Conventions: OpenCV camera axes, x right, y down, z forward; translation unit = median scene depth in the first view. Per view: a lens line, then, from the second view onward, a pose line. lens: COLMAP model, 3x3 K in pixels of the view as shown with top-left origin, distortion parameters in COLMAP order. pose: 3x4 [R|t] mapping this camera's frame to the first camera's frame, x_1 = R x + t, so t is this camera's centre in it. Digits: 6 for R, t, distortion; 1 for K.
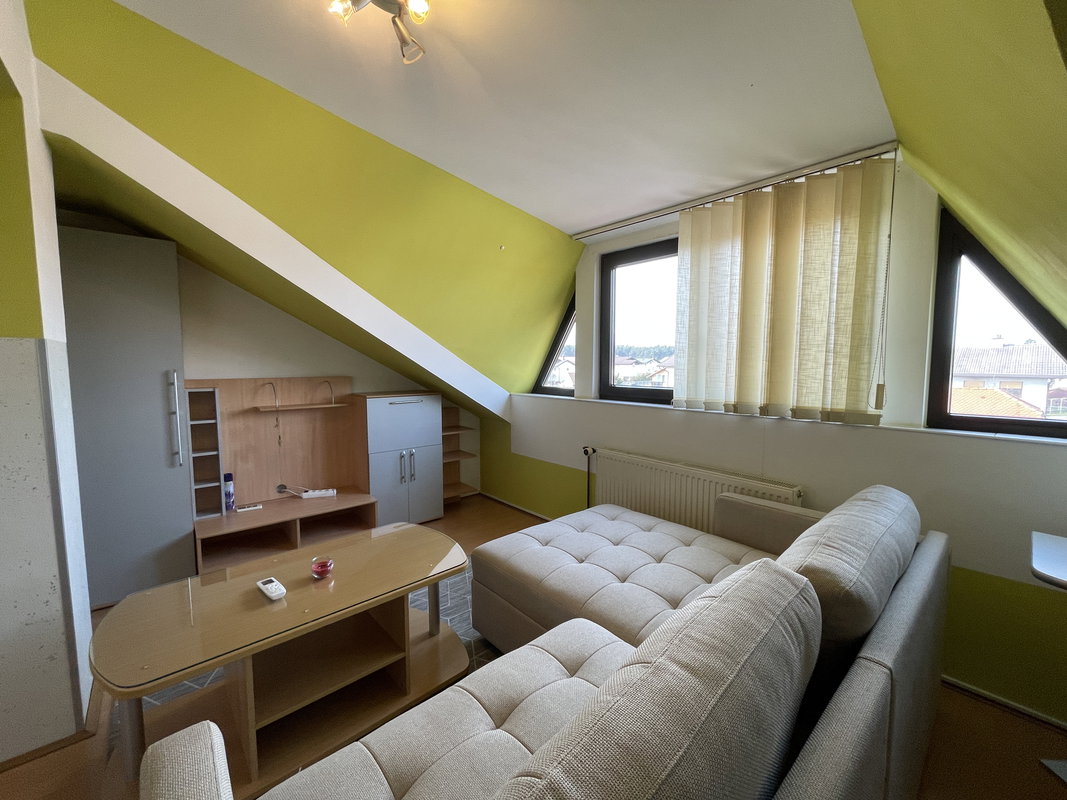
lens RADIAL K [[430.3, 0, 531.1], [0, 430.3, 397.4], [0, 0, 1]] dist [-0.001181, 0.000174]
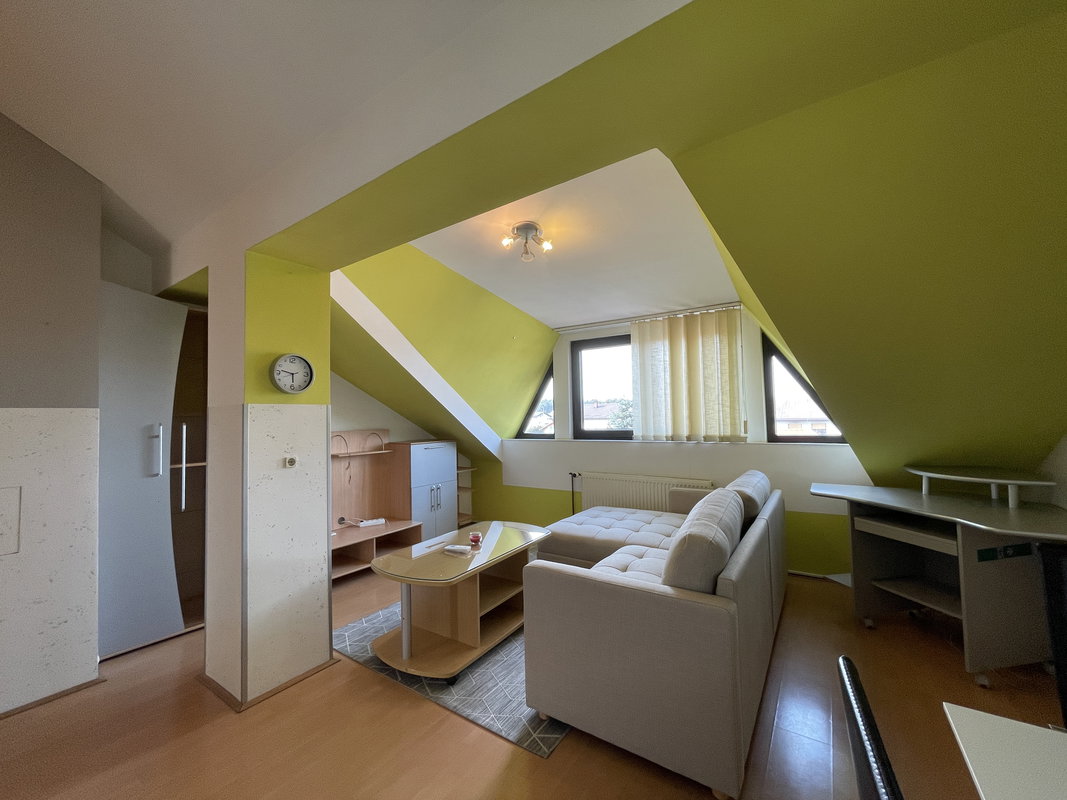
lens RADIAL K [[430.3, 0, 531.1], [0, 430.3, 397.4], [0, 0, 1]] dist [-0.001181, 0.000174]
pose [[0.967941, -0.012213, 0.250882, -0.477831], [0.043897, 0.991671, -0.121085, 0.045376], [-0.247313, 0.128216, 0.960415, -0.501045]]
